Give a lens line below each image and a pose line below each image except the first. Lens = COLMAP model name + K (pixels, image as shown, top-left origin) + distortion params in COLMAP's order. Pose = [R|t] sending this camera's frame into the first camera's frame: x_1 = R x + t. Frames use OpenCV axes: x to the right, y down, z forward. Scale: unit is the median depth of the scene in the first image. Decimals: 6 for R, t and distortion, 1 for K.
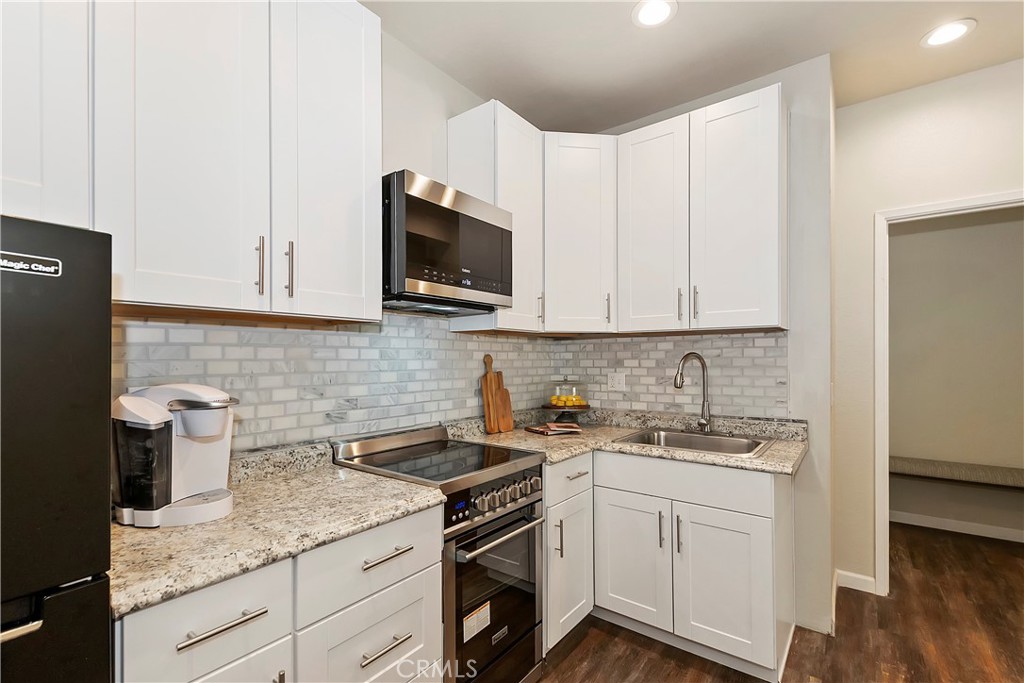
lens RADIAL K [[445.5, 0, 516.3], [0, 445.5, 356.7], [0, 0, 1]] dist [0.000018, -0.000062]
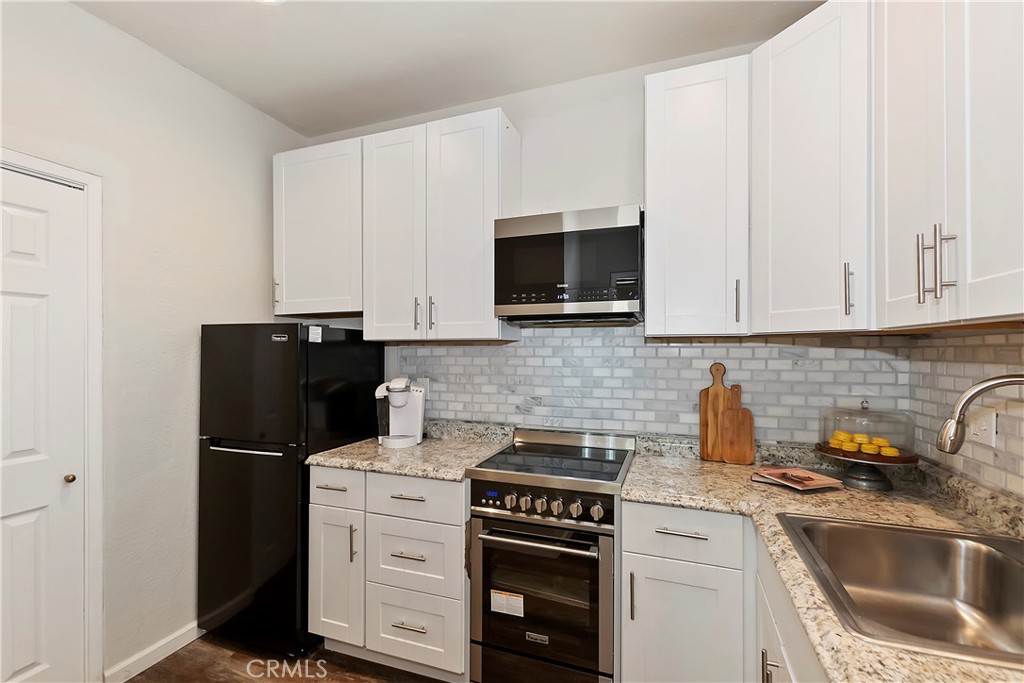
lens RADIAL K [[445.5, 0, 516.3], [0, 445.5, 356.7], [0, 0, 1]] dist [0.000018, -0.000062]
pose [[0.304826, 0.017523, -0.952247, 0.851759], [0.002988, 0.999808, 0.019355, -0.047214], [0.952403, -0.008745, 0.304715, 0.584565]]
